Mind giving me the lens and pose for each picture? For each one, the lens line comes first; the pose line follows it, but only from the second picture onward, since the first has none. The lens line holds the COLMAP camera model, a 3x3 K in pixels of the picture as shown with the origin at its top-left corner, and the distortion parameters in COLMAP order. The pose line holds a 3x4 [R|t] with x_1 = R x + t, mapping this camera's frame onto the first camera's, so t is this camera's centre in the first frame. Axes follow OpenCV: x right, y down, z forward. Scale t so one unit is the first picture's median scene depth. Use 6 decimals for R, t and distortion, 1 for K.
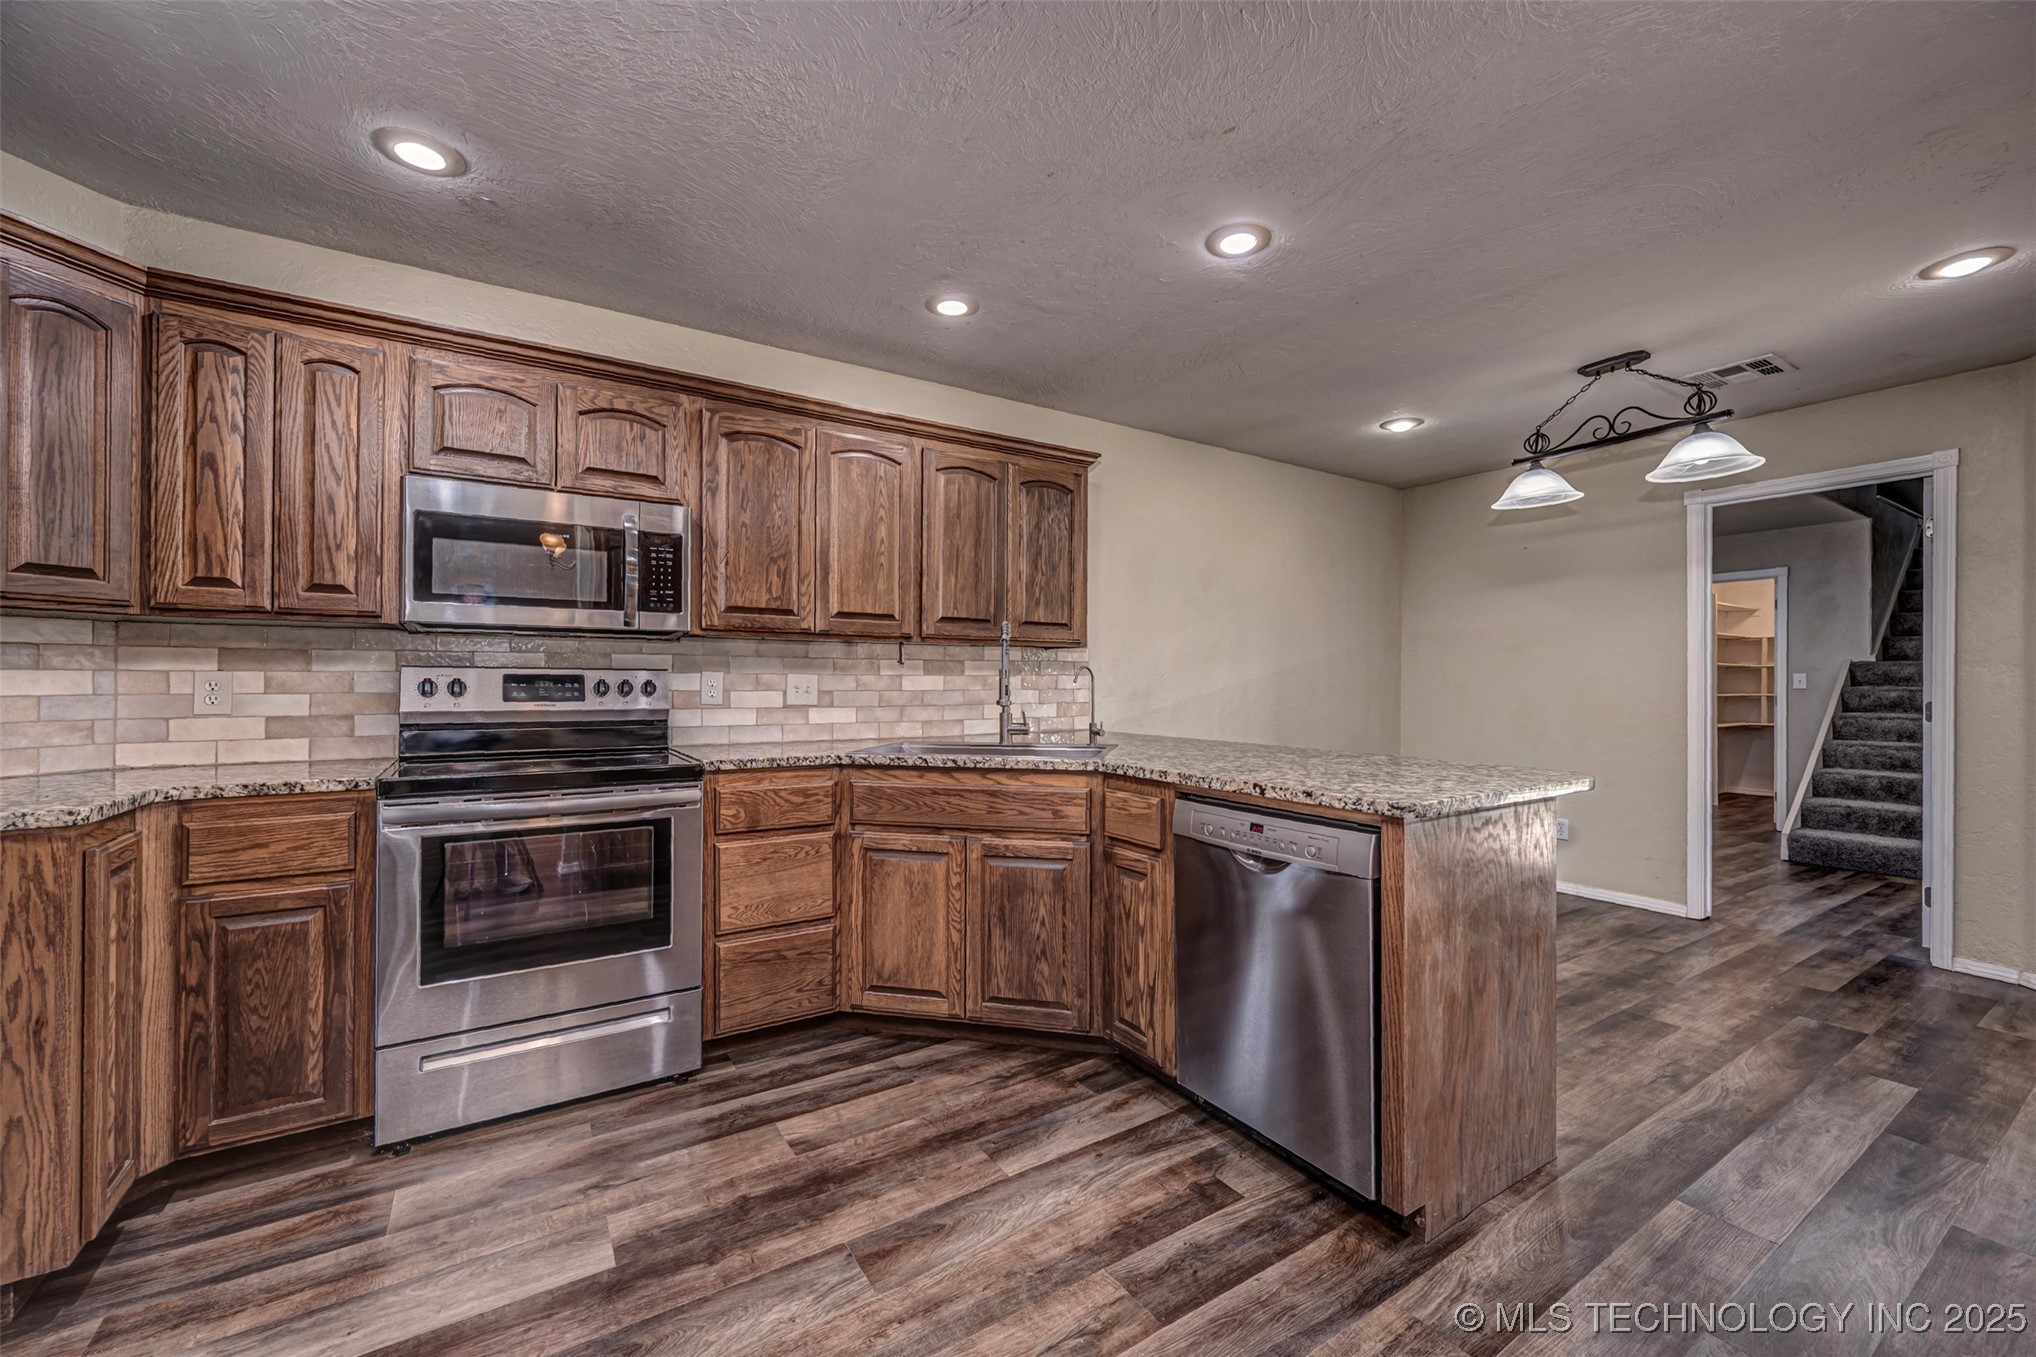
lens RADIAL K [[798.4, 0, 1018.0], [0, 798.4, 678.5], [0, 0, 1]] dist [-0.001656, -0.000021]
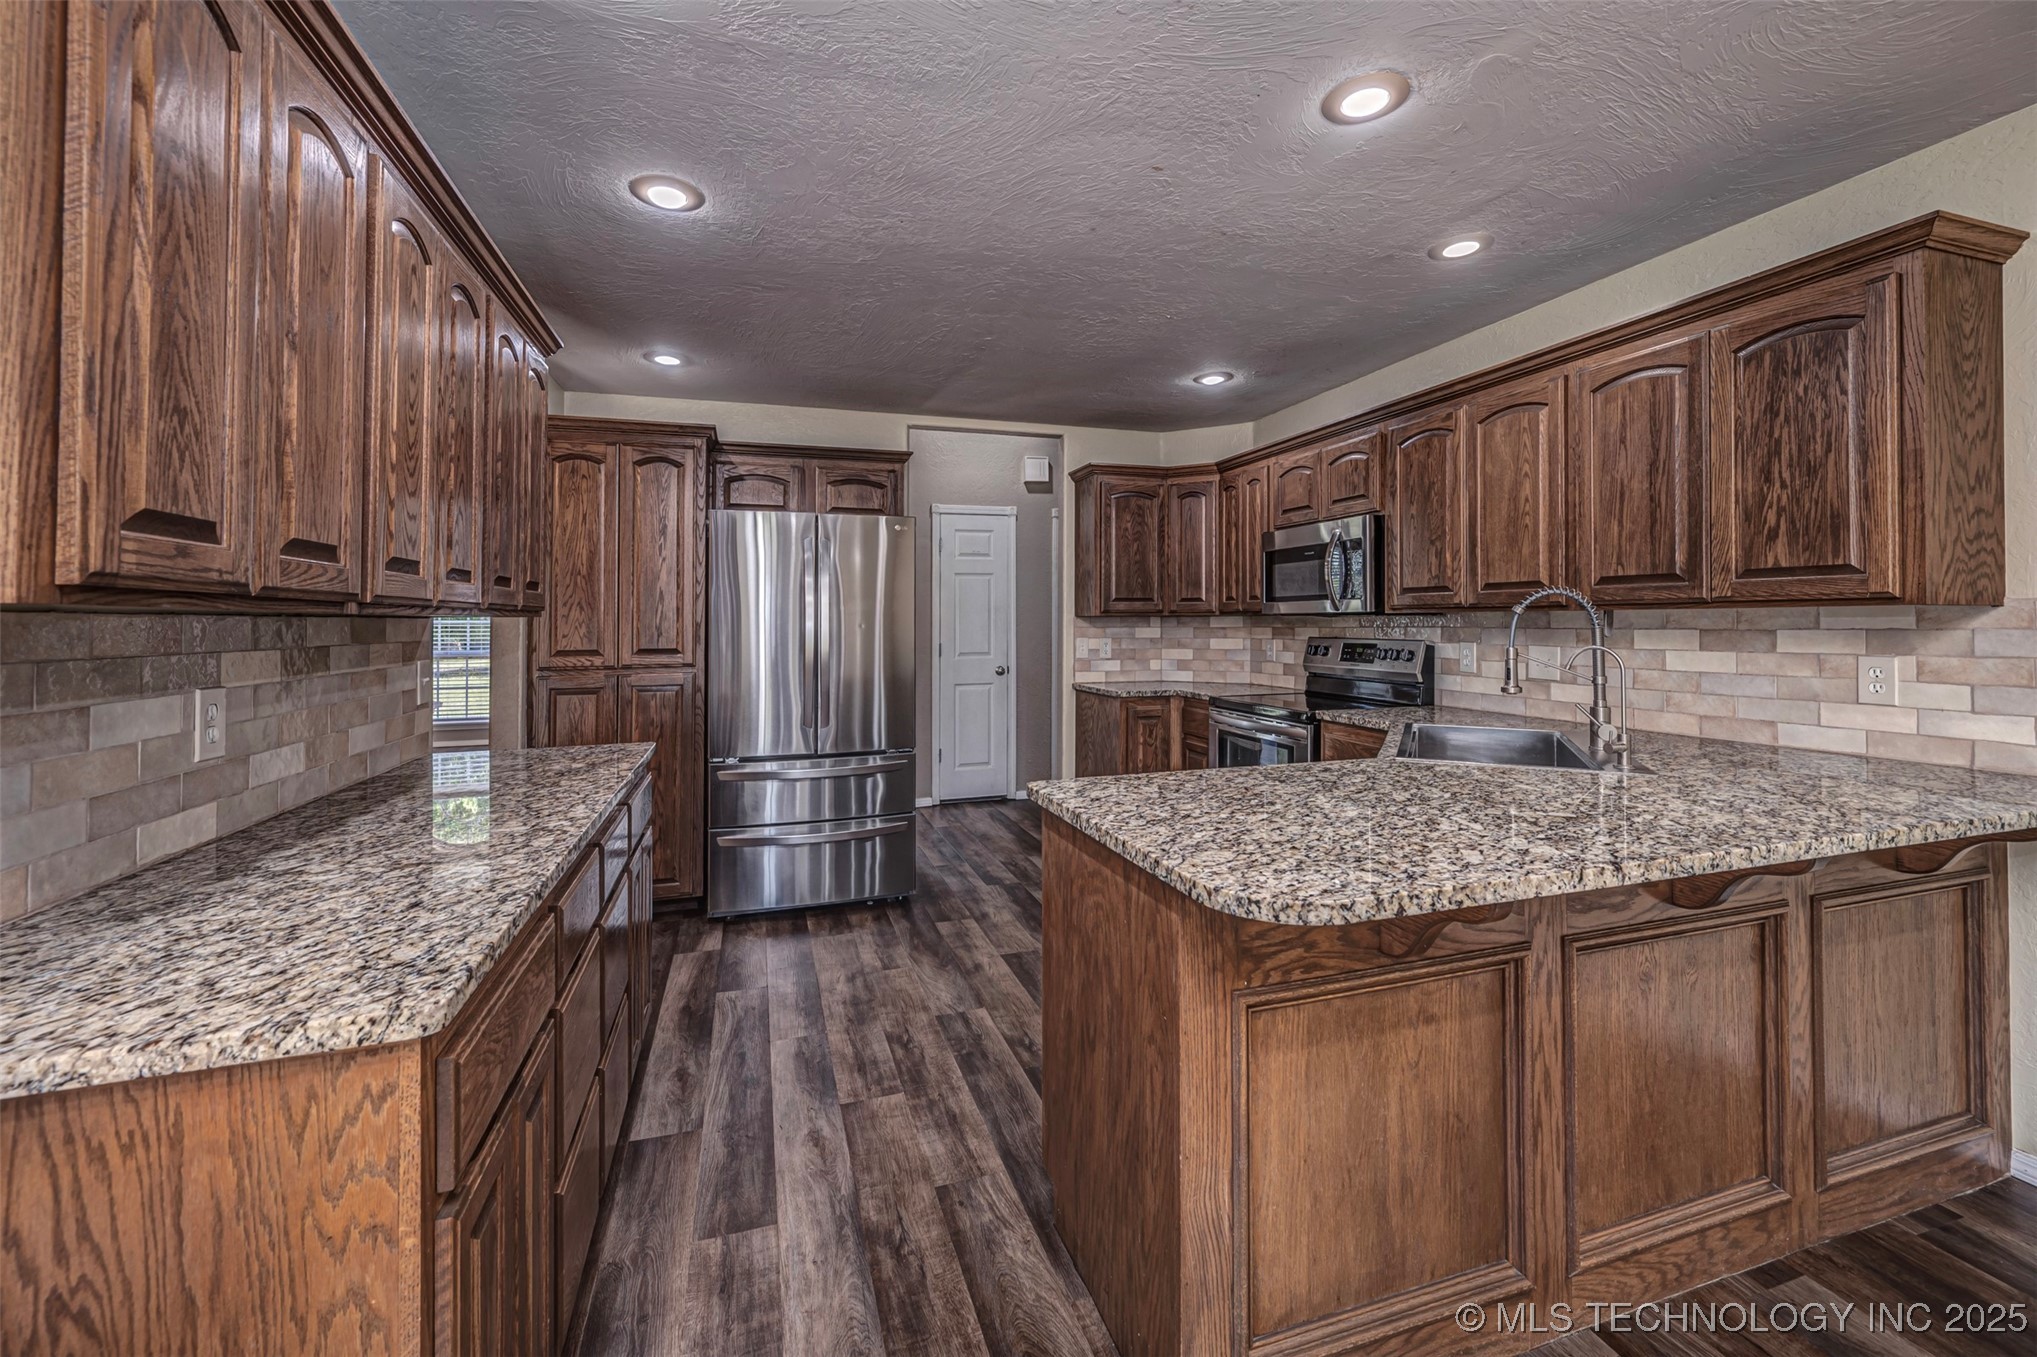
lens RADIAL K [[835.8, 0, 1014.0], [0, 835.8, 612.7], [0, 0, 1]] dist [0.000053, 0.000010]
pose [[-0.255570, -0.012815, -0.966706, 0.839732], [0.008911, 0.999838, -0.015610, -0.034659], [0.966749, -0.012603, -0.255415, 0.651042]]
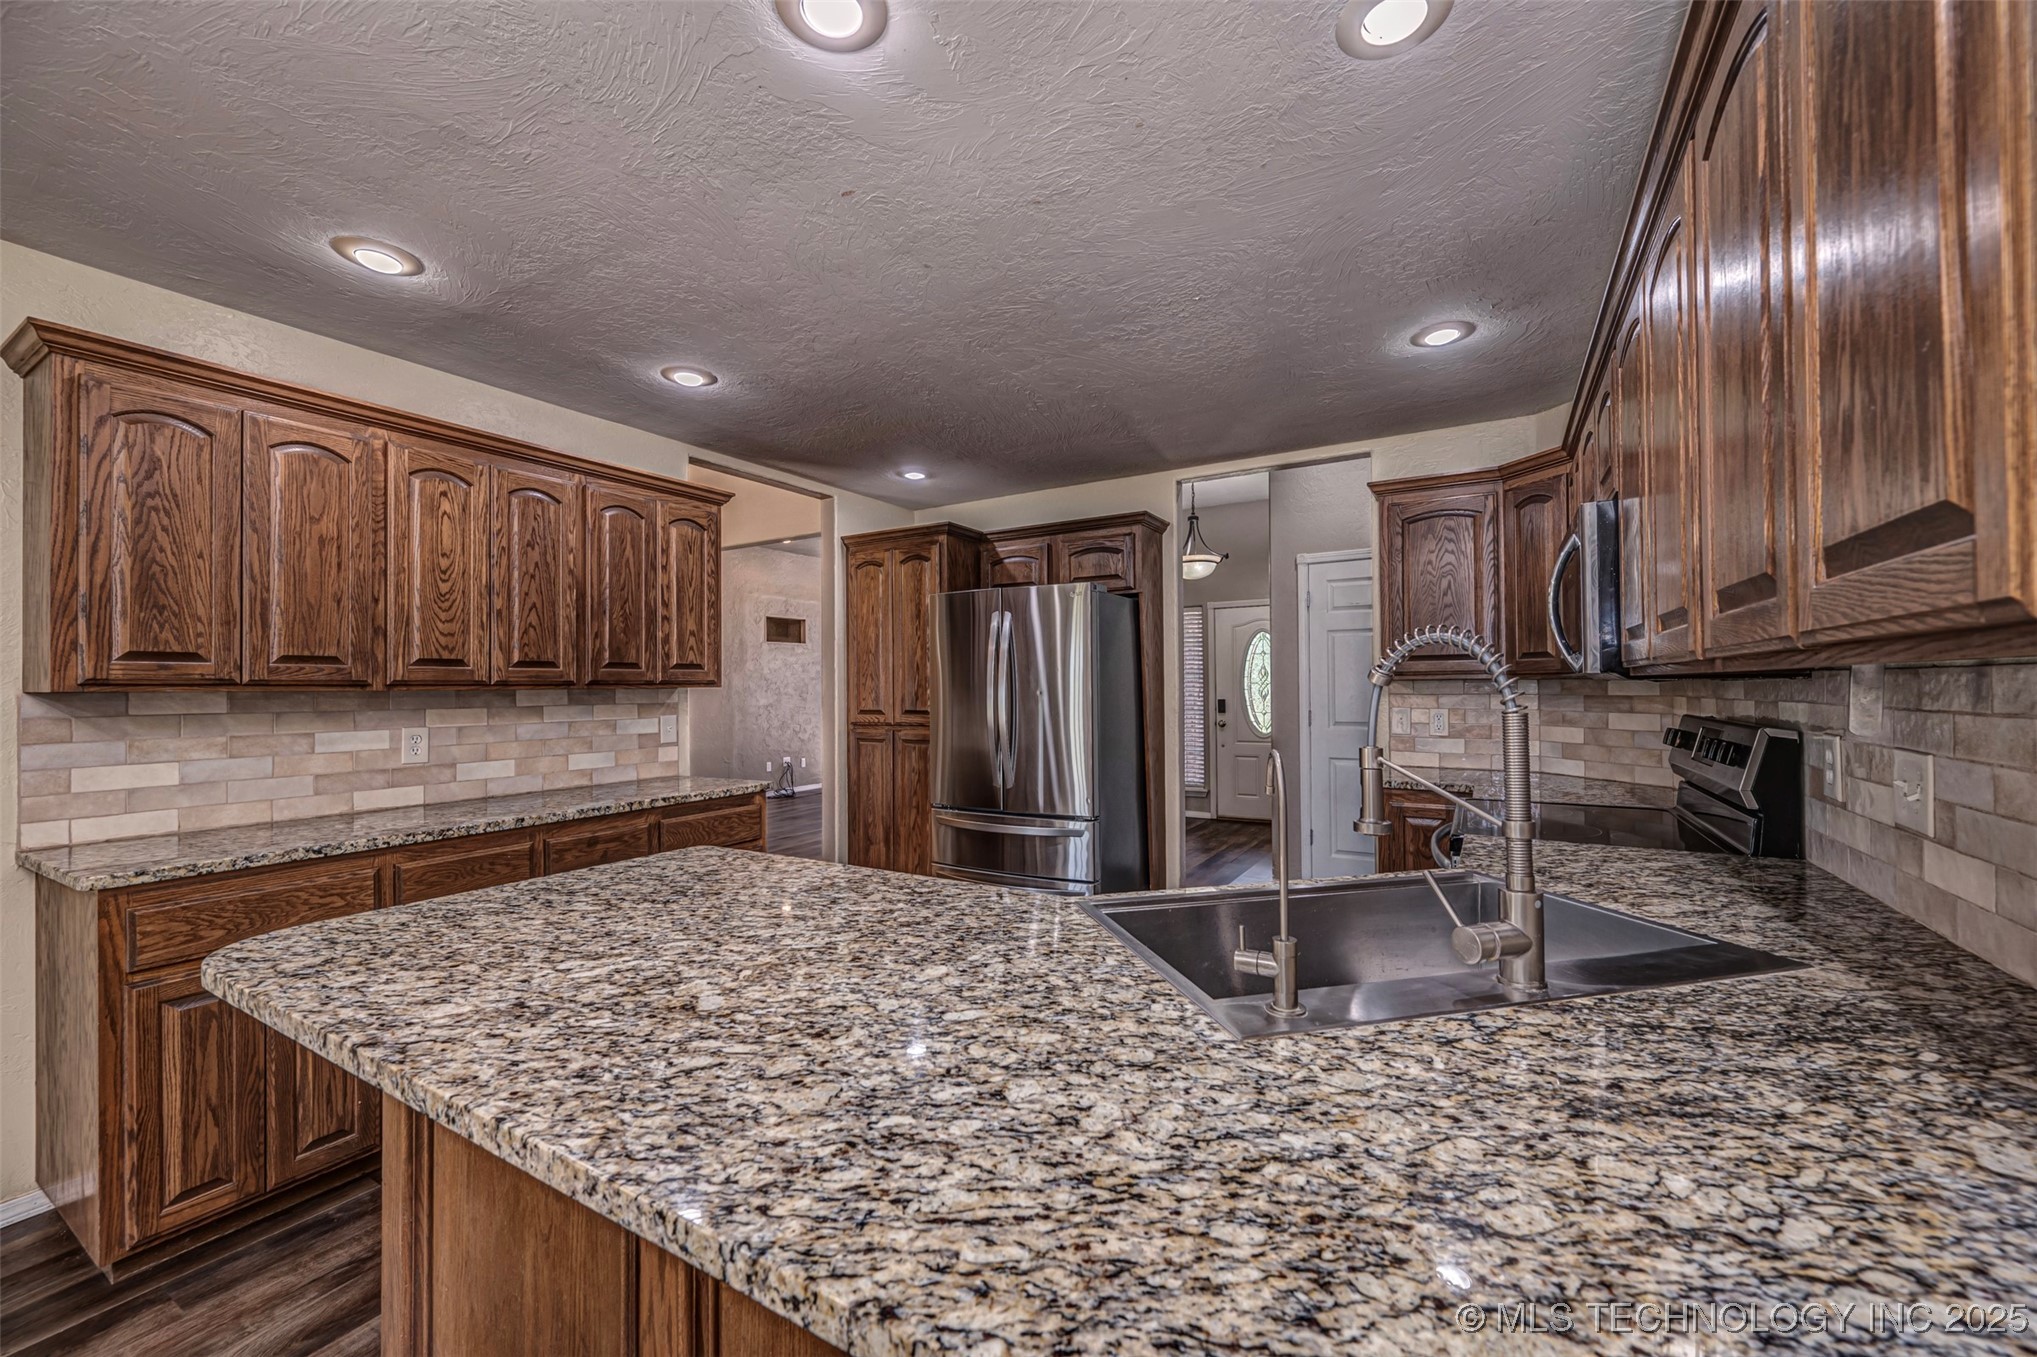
lens RADIAL K [[798.8, 0, 1018.5], [0, 798.8, 678.5], [0, 0, 1]] dist [-0.001656, -0.000021]
pose [[-0.897889, -0.001213, -0.440220, 0.308392], [0.006170, 0.999863, -0.015338, -0.039419], [0.440178, -0.016488, -0.897759, 1.166061]]
